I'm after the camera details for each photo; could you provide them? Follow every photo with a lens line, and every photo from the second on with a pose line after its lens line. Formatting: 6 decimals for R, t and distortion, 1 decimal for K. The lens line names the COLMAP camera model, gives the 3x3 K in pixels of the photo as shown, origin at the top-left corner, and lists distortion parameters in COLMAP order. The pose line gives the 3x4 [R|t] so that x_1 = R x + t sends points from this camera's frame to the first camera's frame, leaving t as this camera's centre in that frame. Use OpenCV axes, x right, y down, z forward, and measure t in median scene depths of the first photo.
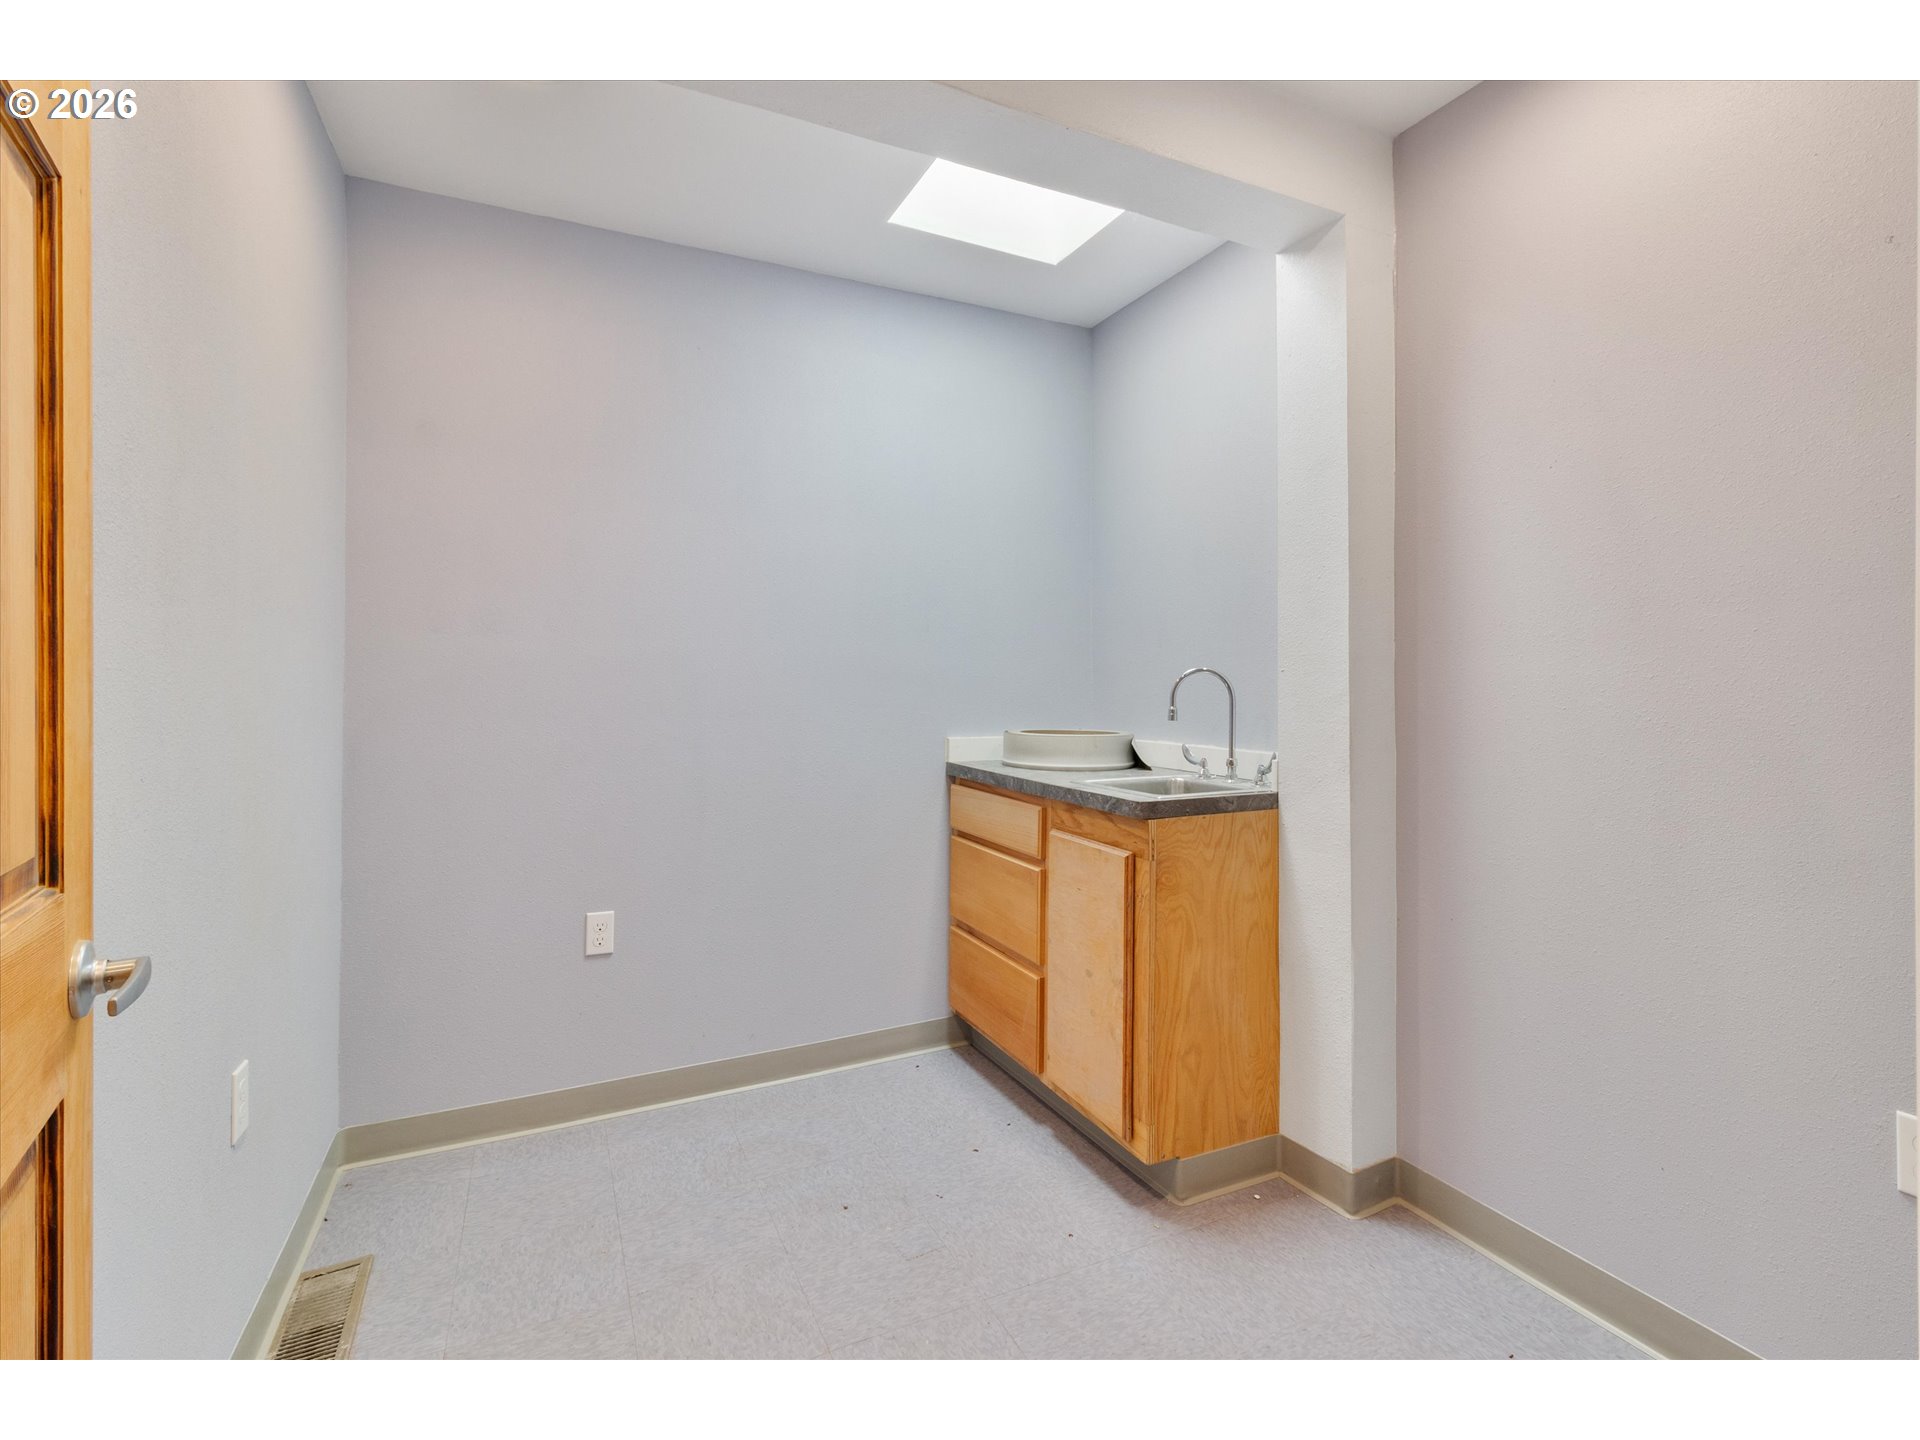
lens RADIAL K [[888.2, 0, 969.7], [0, 888.2, 699.8], [0, 0, 1]] dist [0.001795, 0.000411]
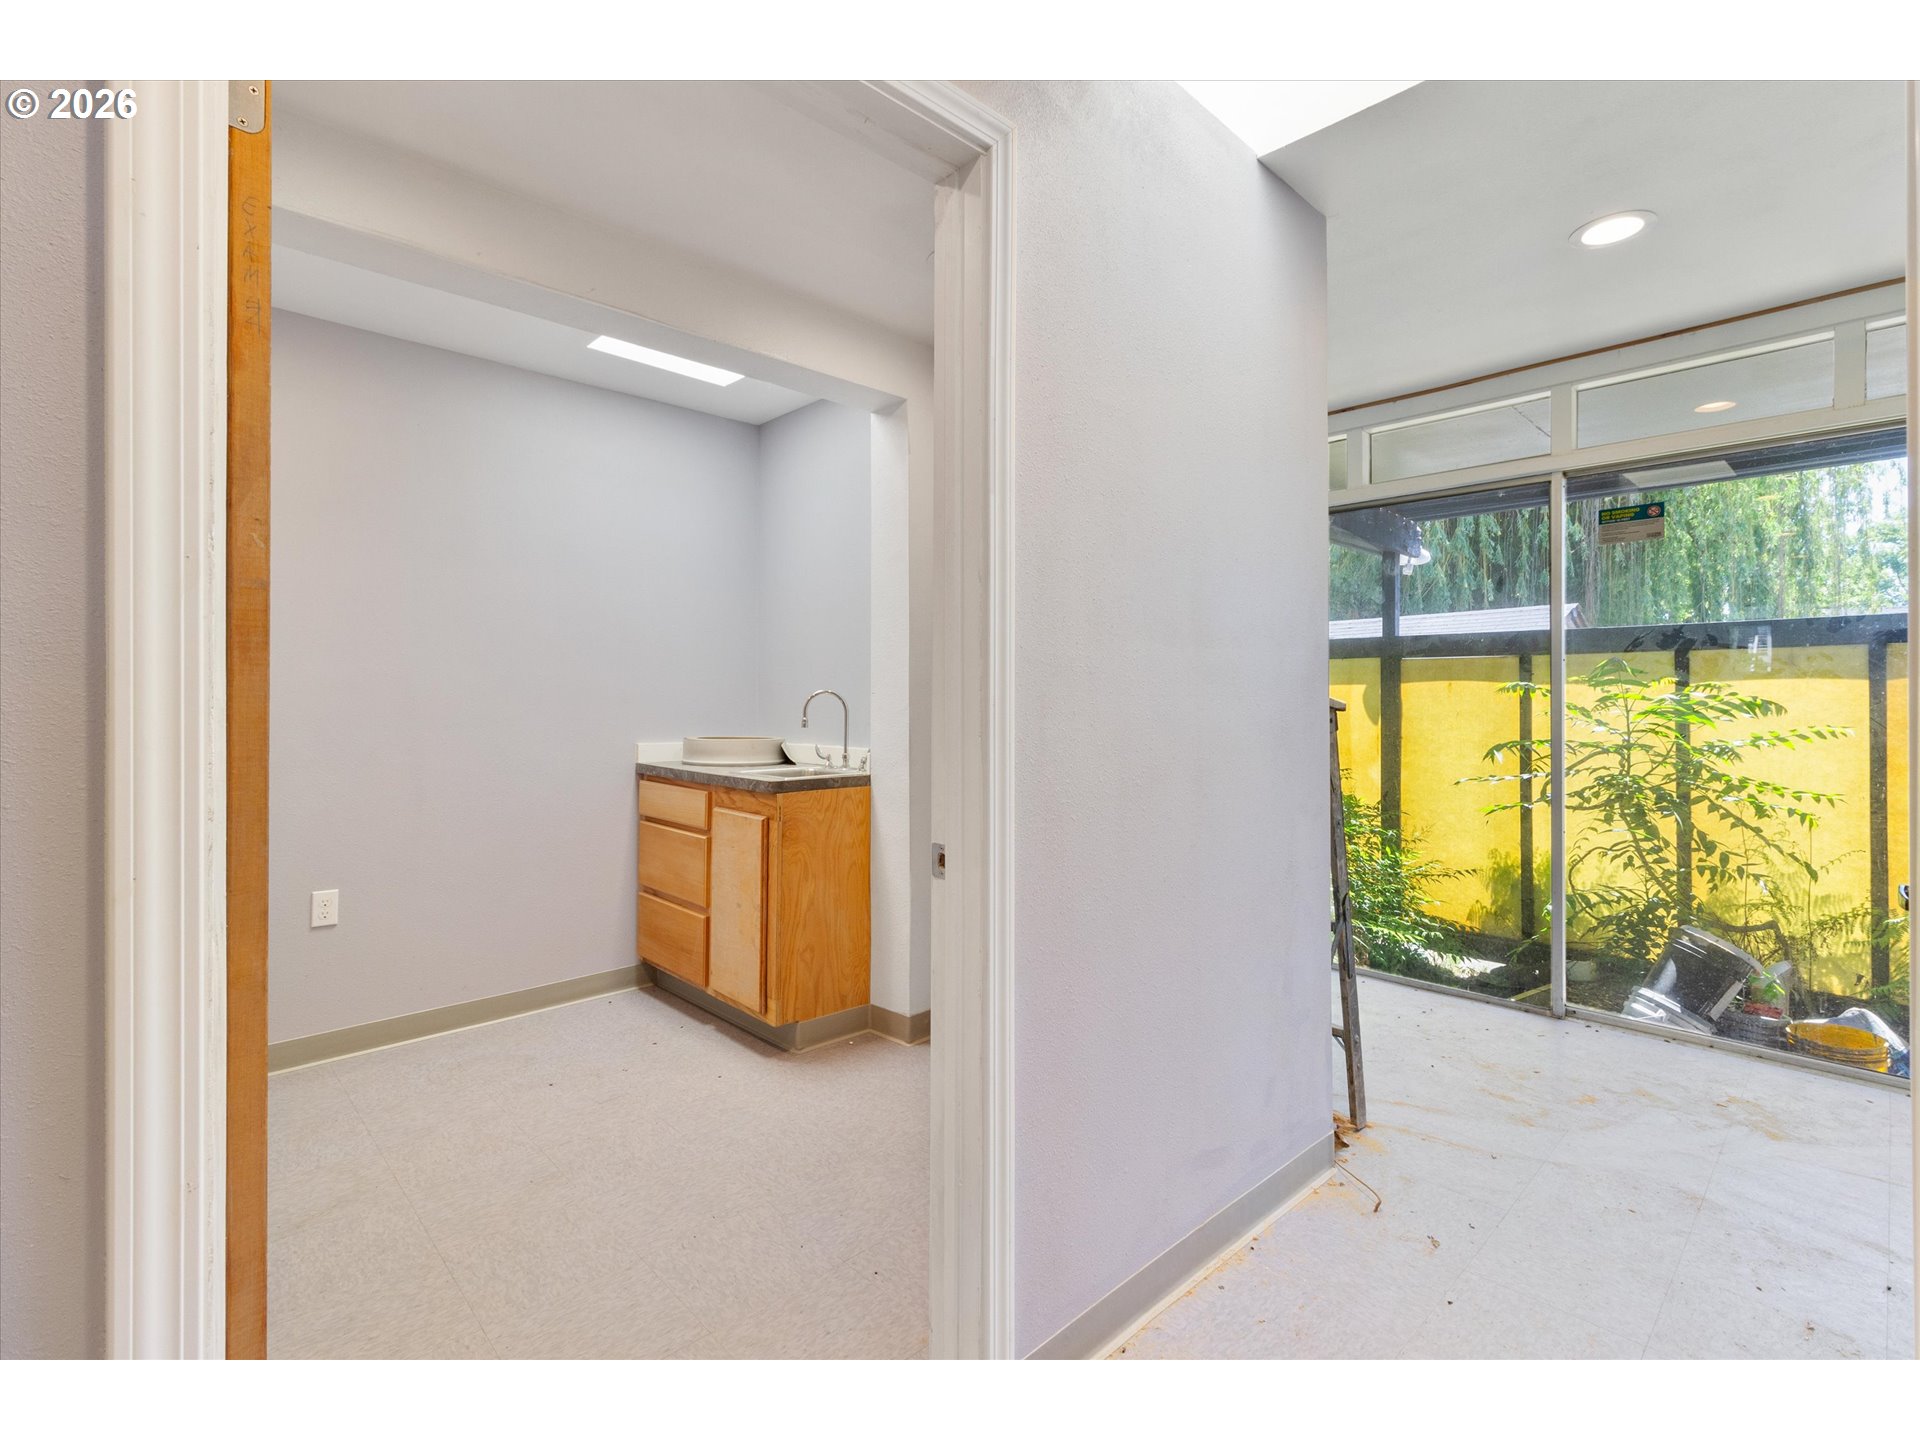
lens RADIAL K [[888.2, 0, 969.7], [0, 888.2, 699.8], [0, 0, 1]] dist [0.001795, 0.000411]
pose [[0.950198, 0.002776, 0.311635, 0.041791], [0.002867, 0.999840, -0.017648, 0.005356], [-0.311634, 0.017662, 0.950038, -0.478960]]
